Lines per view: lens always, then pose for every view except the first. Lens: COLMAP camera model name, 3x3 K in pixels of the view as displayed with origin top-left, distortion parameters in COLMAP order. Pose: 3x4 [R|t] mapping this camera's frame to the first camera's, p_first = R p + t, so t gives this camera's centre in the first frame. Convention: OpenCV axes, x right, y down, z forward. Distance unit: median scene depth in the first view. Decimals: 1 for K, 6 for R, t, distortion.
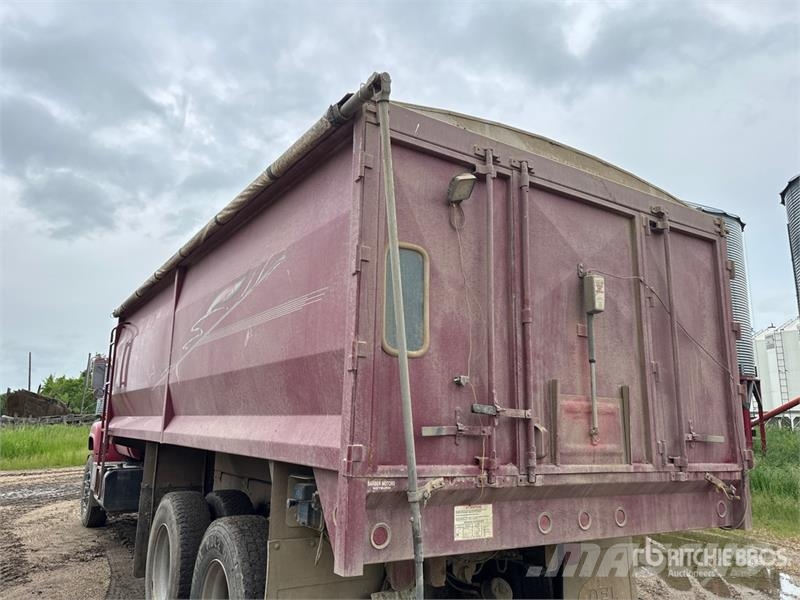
lens RADIAL K [[604.4, 0, 397.4], [0, 604.4, 295.3], [0, 0, 1]] dist [0.054687, -0.059752]
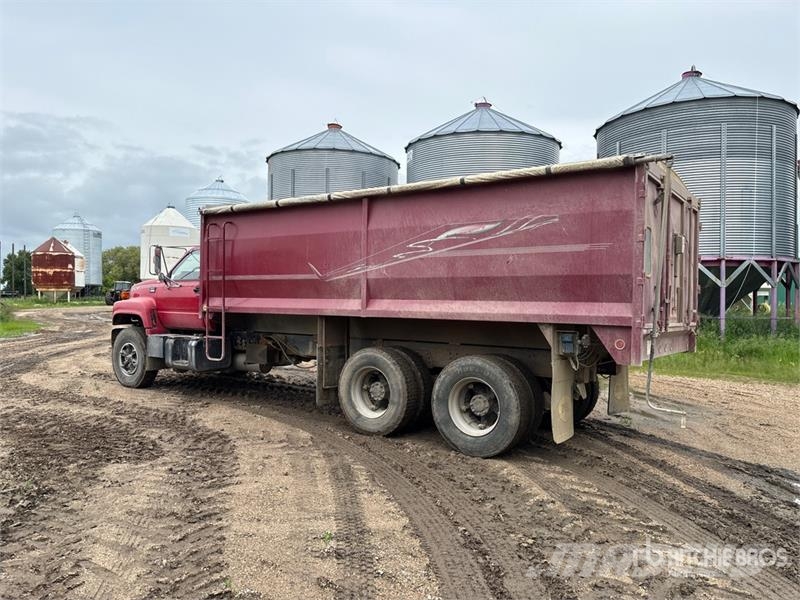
lens RADIAL K [[604.4, 0, 393.6], [0, 604.4, 303.4], [0, 0, 1]] dist [0.054687, -0.059752]
pose [[0.929468, -0.003984, 0.368882, -1.452549], [-0.075272, 0.976857, 0.200212, -0.160471], [-0.361142, -0.213858, 0.907657, -0.632992]]
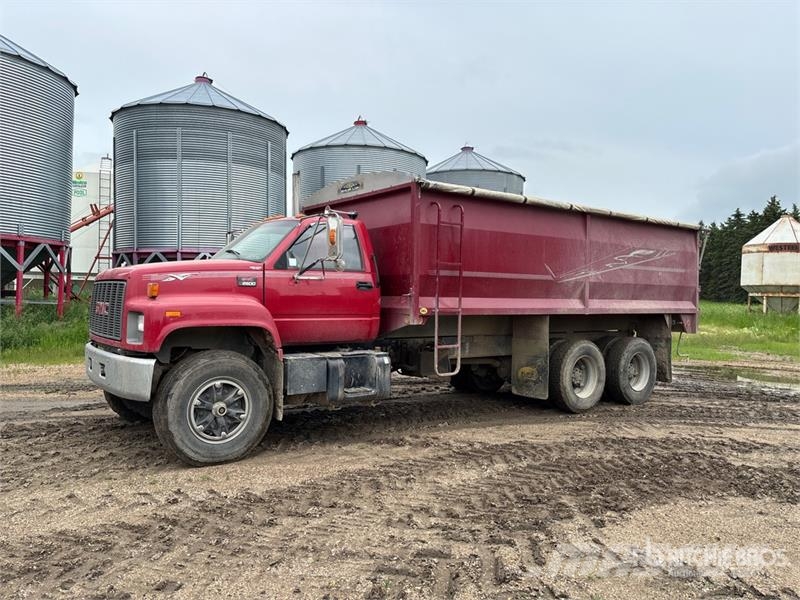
lens RADIAL K [[604.4, 0, 397.6], [0, 604.4, 297.9], [0, 0, 1]] dist [0.054687, -0.059752]
pose [[-0.085667, -0.021413, 0.996094, -3.542022], [-0.223250, 0.974760, 0.001754, 0.529012], [-0.970990, -0.222227, -0.088285, 2.855483]]
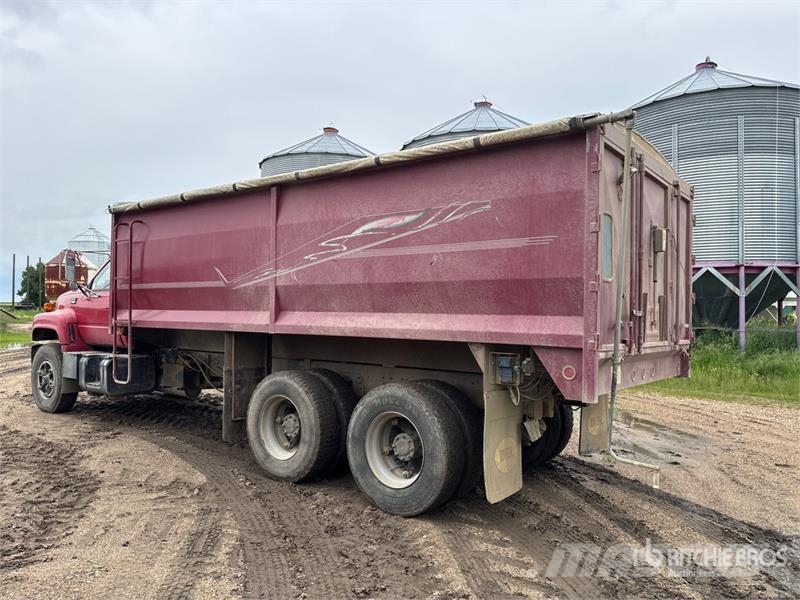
lens RADIAL K [[604.4, 0, 393.9], [0, 604.4, 303.4], [0, 0, 1]] dist [0.054687, -0.059752]
pose [[0.942345, 0.000402, 0.334642, -0.940472], [-0.066149, 0.980492, 0.185096, -0.096099], [-0.328039, -0.196560, 0.923988, -0.319594]]
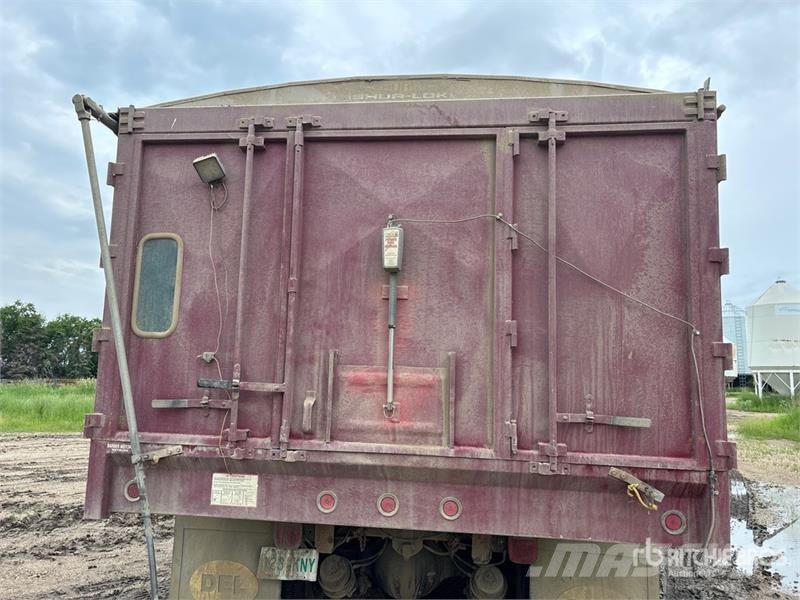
lens RADIAL K [[604.4, 0, 394.5], [0, 604.4, 303.6], [0, 0, 1]] dist [0.054687, -0.059752]
pose [[0.768371, -0.079840, -0.635005, 0.907813], [0.123589, 0.992023, 0.024816, 0.056909], [0.627958, -0.097547, 0.772109, 0.353825]]
